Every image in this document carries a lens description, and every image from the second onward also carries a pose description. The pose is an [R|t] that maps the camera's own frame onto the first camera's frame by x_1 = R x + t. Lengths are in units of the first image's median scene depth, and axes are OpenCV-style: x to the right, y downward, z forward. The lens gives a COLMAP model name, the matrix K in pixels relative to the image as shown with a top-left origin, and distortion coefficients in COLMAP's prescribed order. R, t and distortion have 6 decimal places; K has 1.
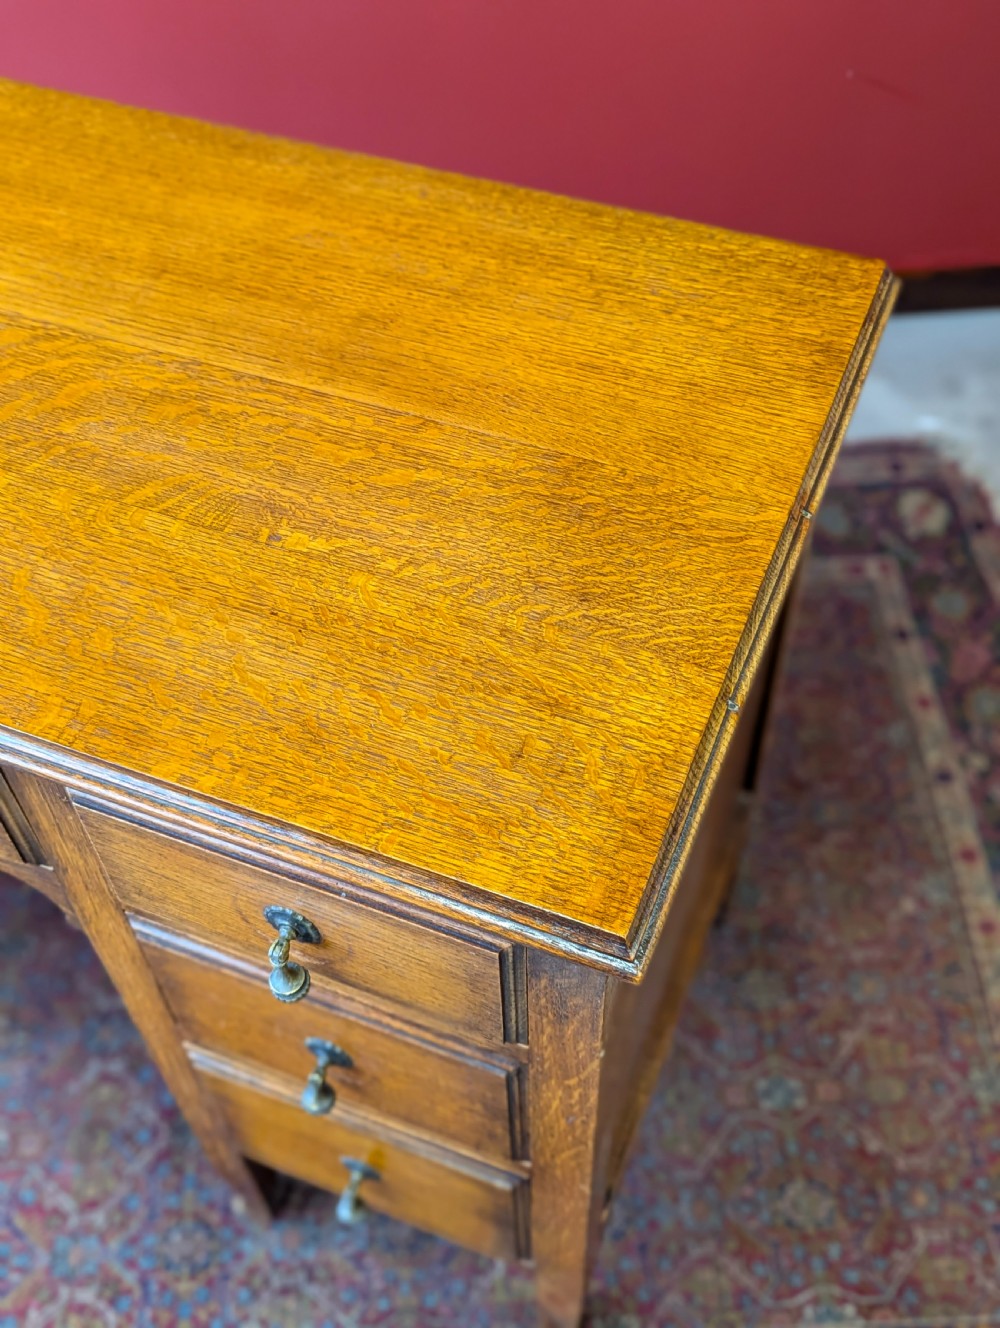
lens RADIAL K [[1451.0, 0, 506.7], [0, 1451.0, 690.0], [0, 0, 1]] dist [0.047115, -0.047142]
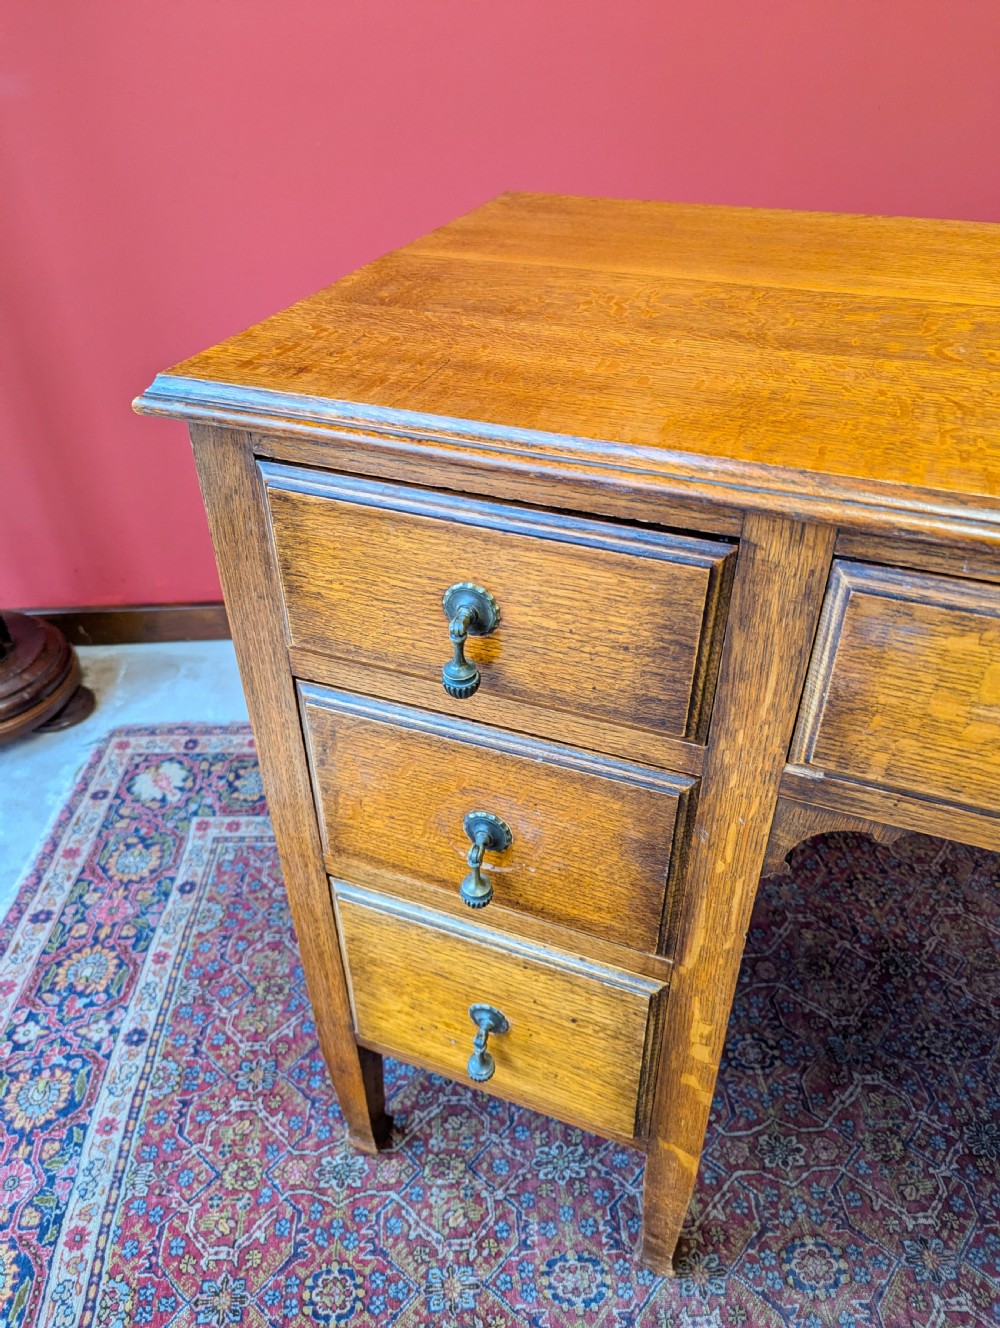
lens RADIAL K [[955.9, 0, 500.0], [0, 955.9, 651.1], [0, 0, 1]] dist [0.045145, -0.045702]
pose [[0.999963, 0.007204, 0.004648, -0.880525], [-0.005577, 0.958330, -0.285609, 0.073563], [-0.006511, 0.285573, 0.958335, 0.507358]]
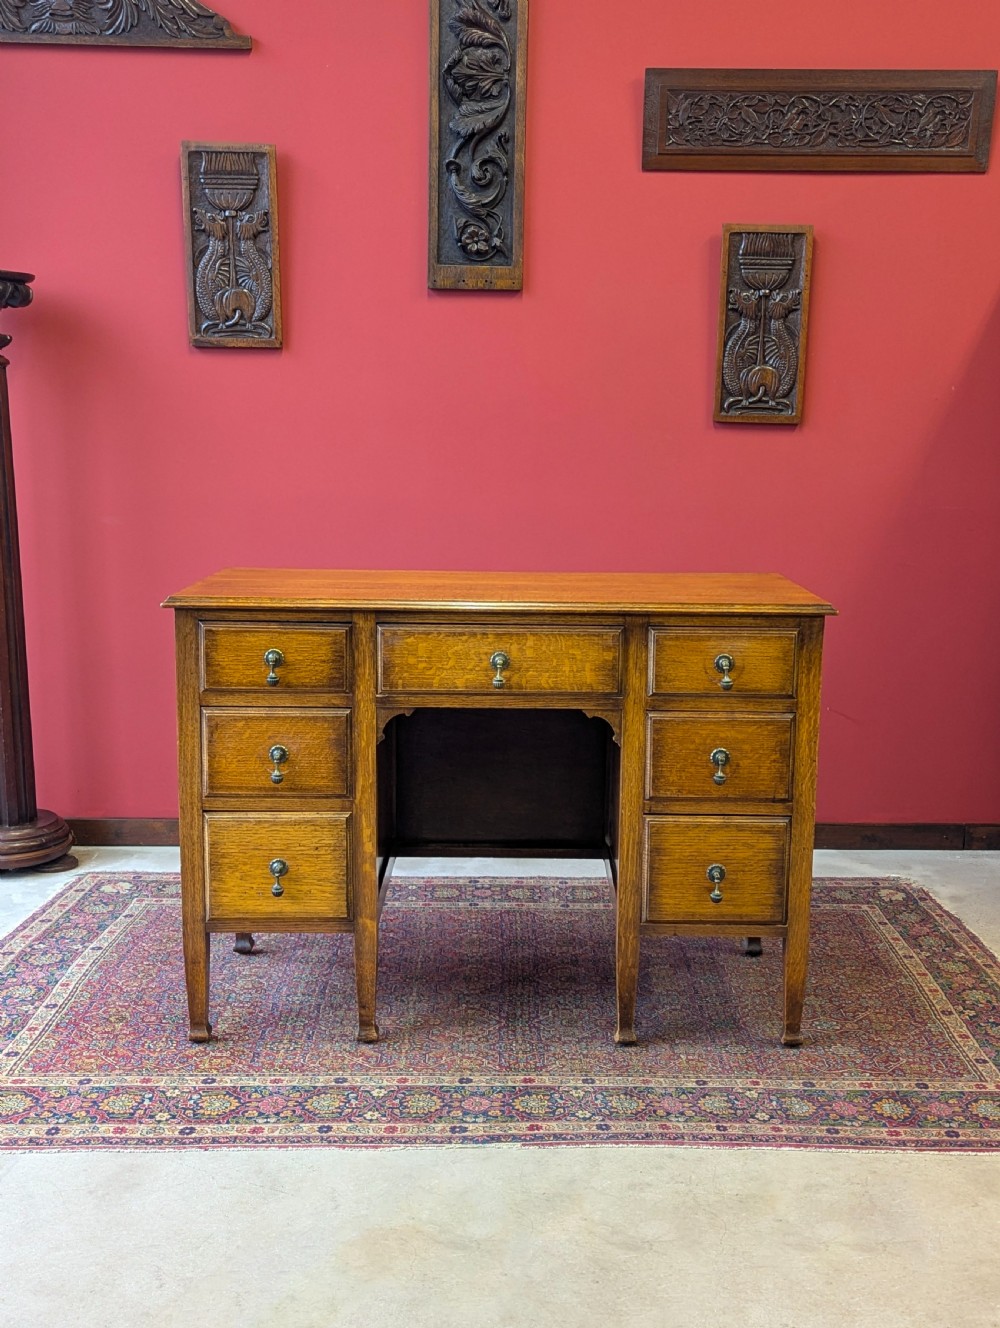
lens RADIAL K [[1467.6, 0, 522.9], [0, 1467.6, 665.4], [0, 0, 1]] dist [0.051342, -0.017692]
pose [[0.998311, 0.038059, -0.043897, -0.218638], [-0.057834, 0.722961, -0.688464, 1.990050], [0.005534, 0.689840, 0.723941, -1.113829]]
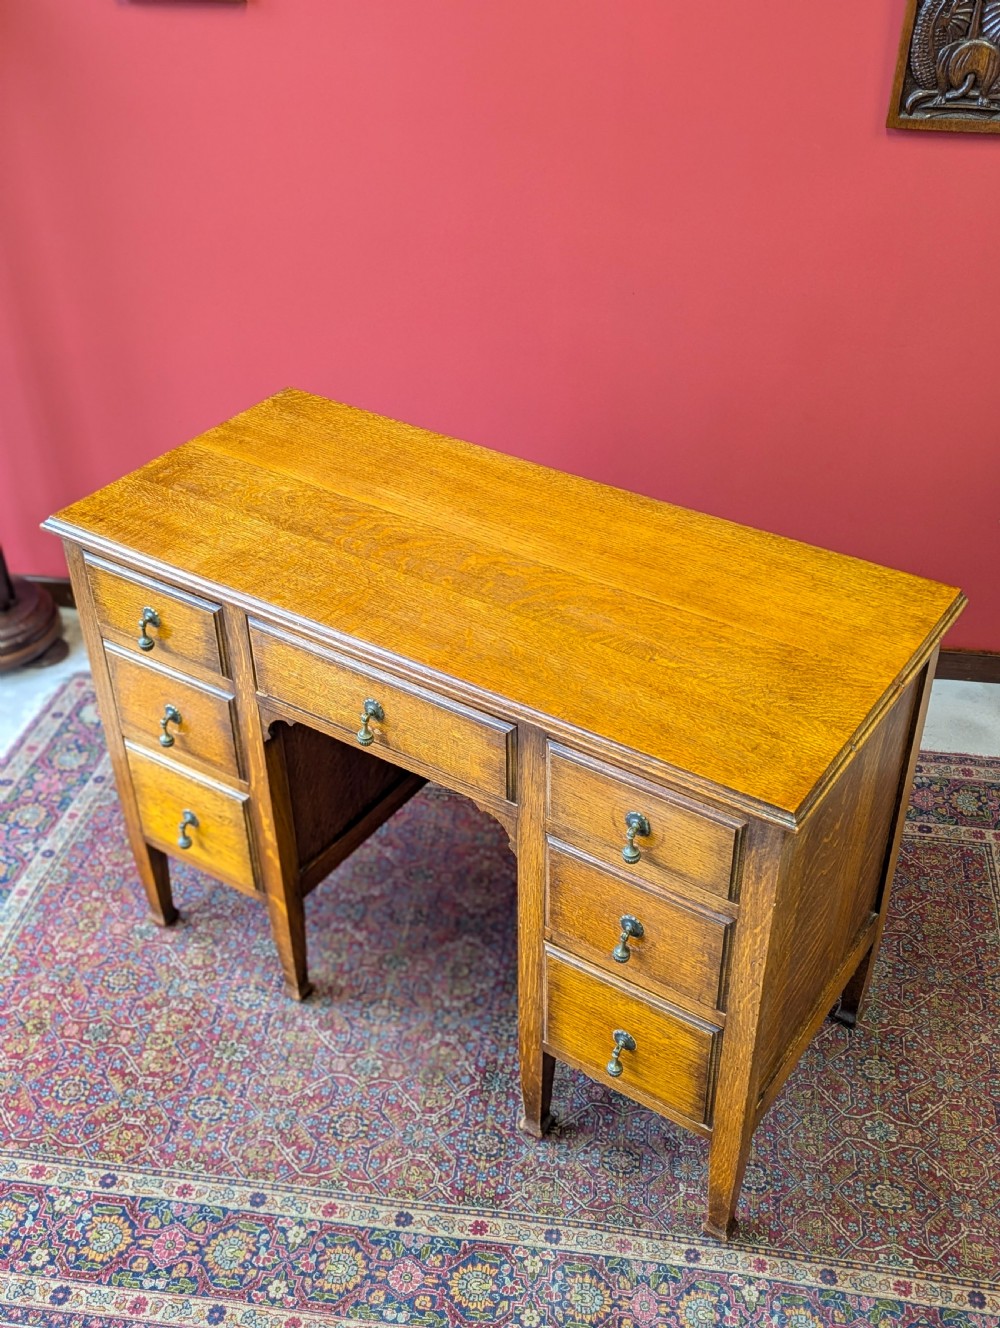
lens RADIAL K [[1432.1, 0, 505.1], [0, 1432.1, 668.1], [0, 0, 1]] dist [0.029436, 0.032188]
pose [[0.977726, 0.132636, -0.162665, -0.019617], [-0.173387, 0.947158, -0.269867, 0.453386], [0.118275, 0.292060, 0.949058, -0.924093]]
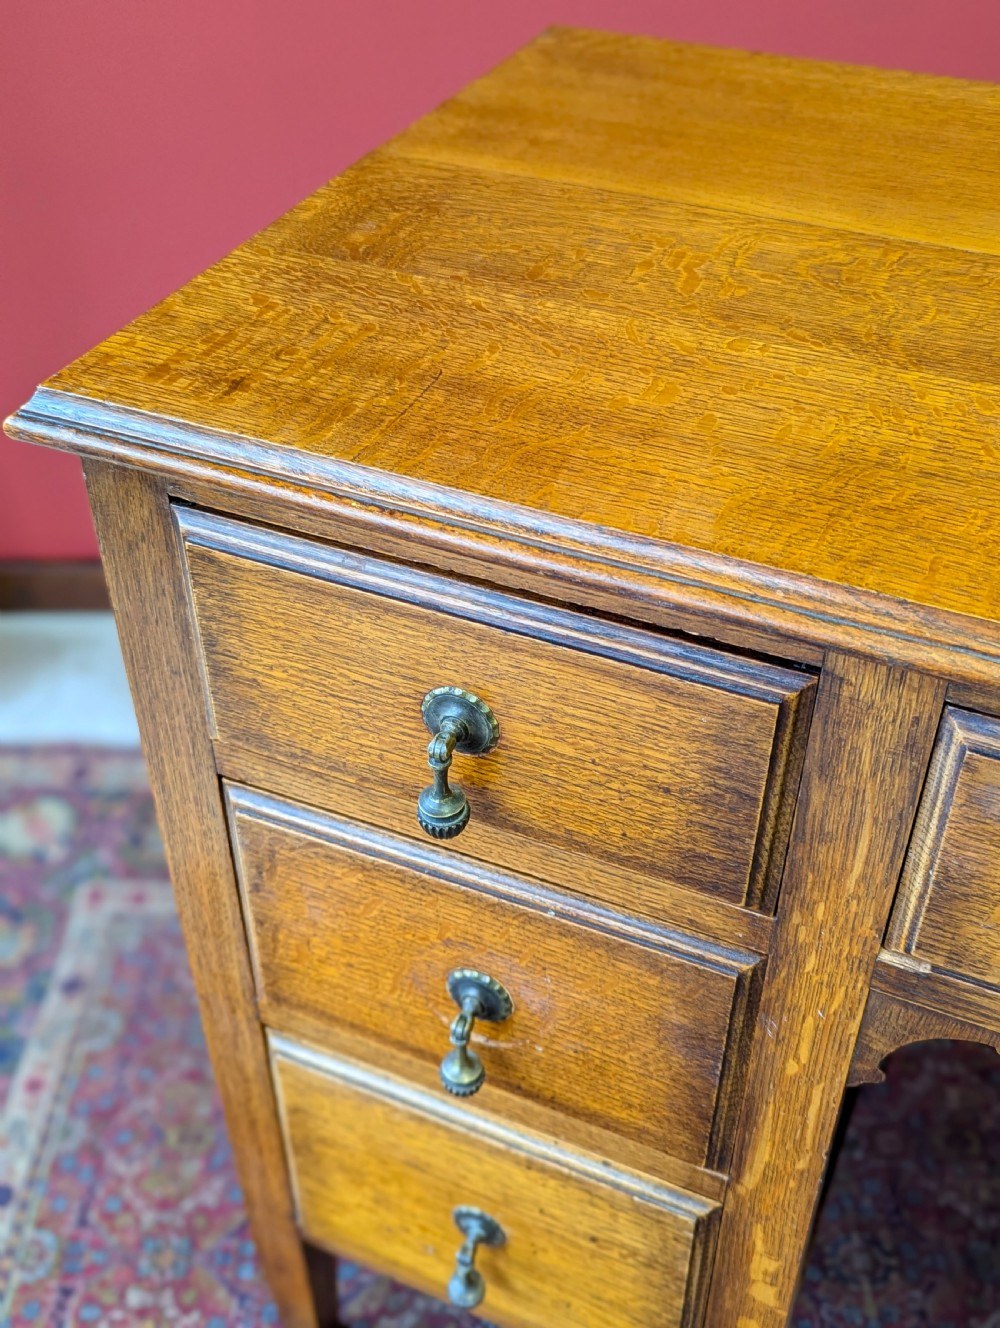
lens RADIAL K [[1451.0, 0, 506.7], [0, 1451.0, 690.0], [0, 0, 1]] dist [0.047115, -0.047142]
pose [[0.998818, 0.043318, -0.022067, -0.862100], [-0.047023, 0.976043, -0.212437, 0.009346], [0.012336, 0.213224, 0.976925, 0.429820]]
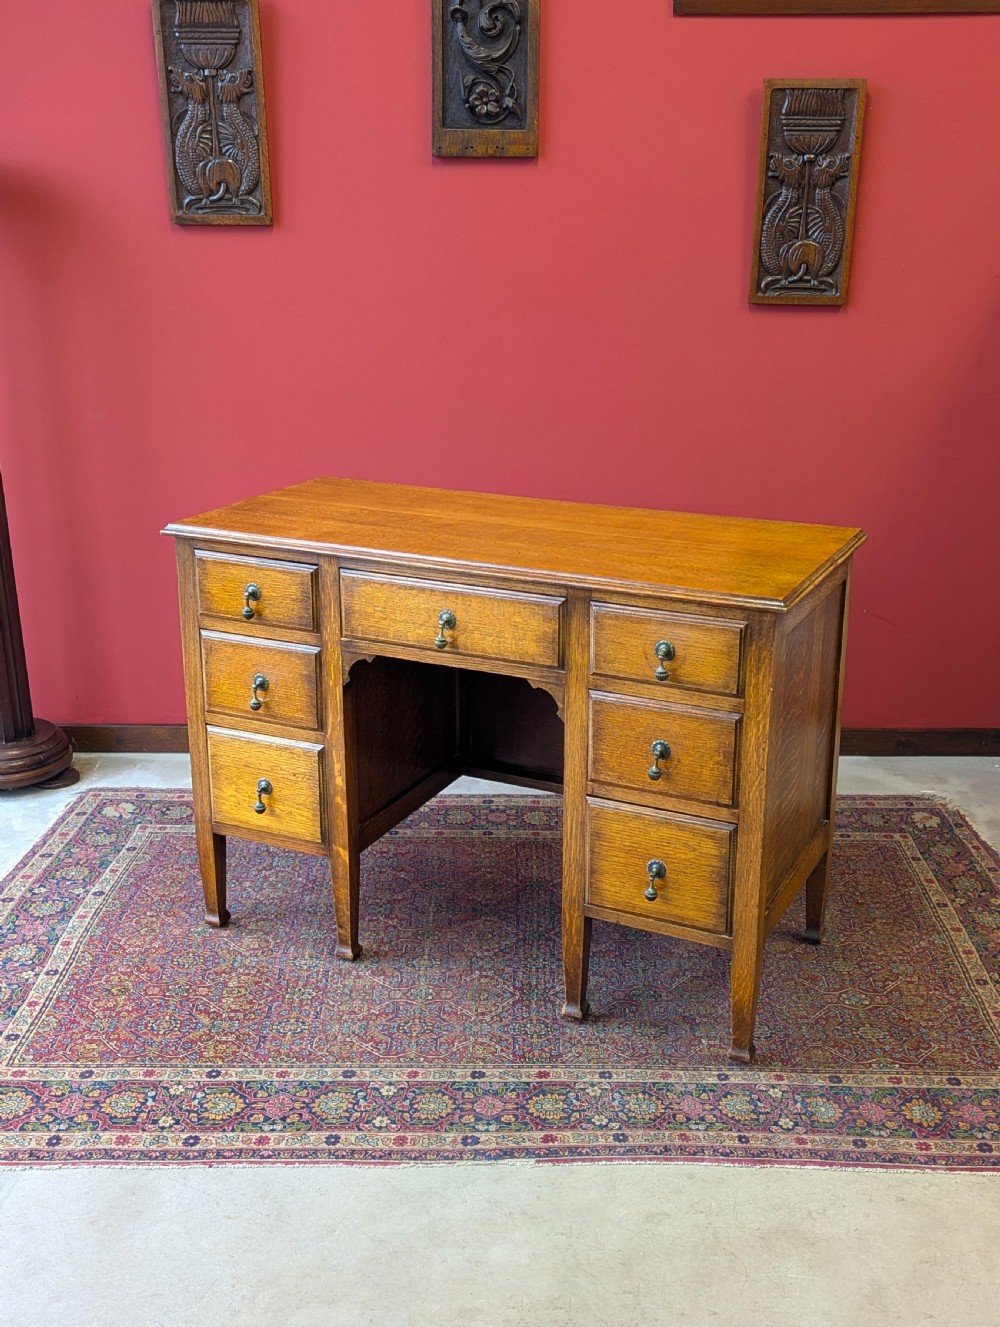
lens RADIAL K [[1488.6, 0, 510.3], [0, 1488.6, 656.6], [0, 0, 1]] dist [0.051819, -0.010298]
pose [[0.997235, 0.043001, -0.060600, -0.227673], [-0.069789, 0.822045, -0.565130, 1.568063], [0.025515, 0.567796, 0.822774, -1.230086]]
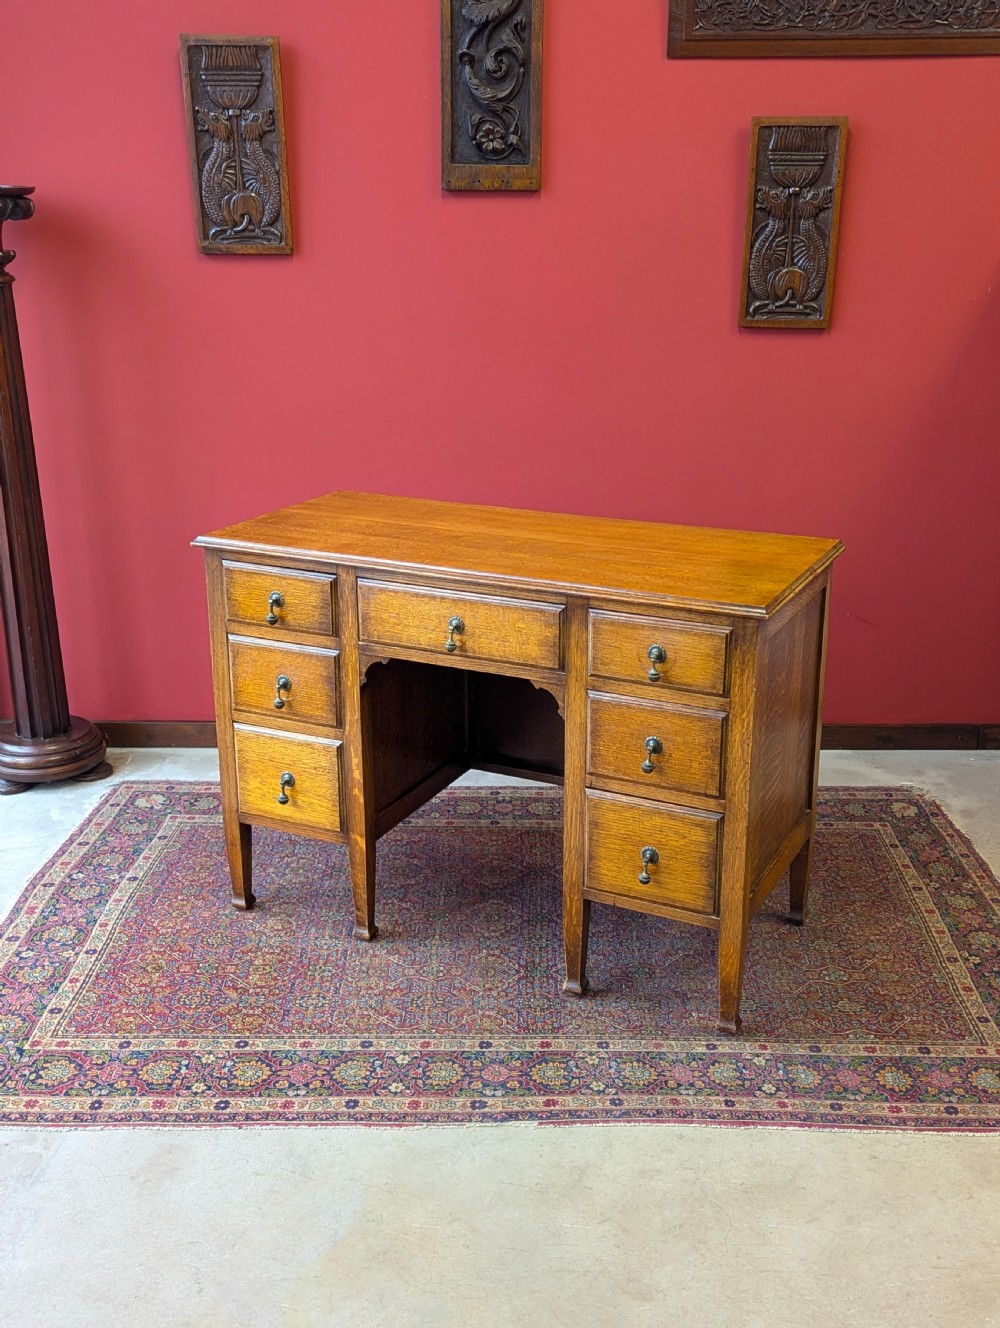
lens RADIAL K [[1436.0, 0, 515.0], [0, 1436.0, 660.1], [0, 0, 1]] dist [0.053660, -0.020297]
pose [[0.997172, 0.041929, -0.062364, -0.215161], [-0.069766, 0.824946, -0.560890, 1.624312], [0.027930, 0.563654, 0.825538, -1.333869]]
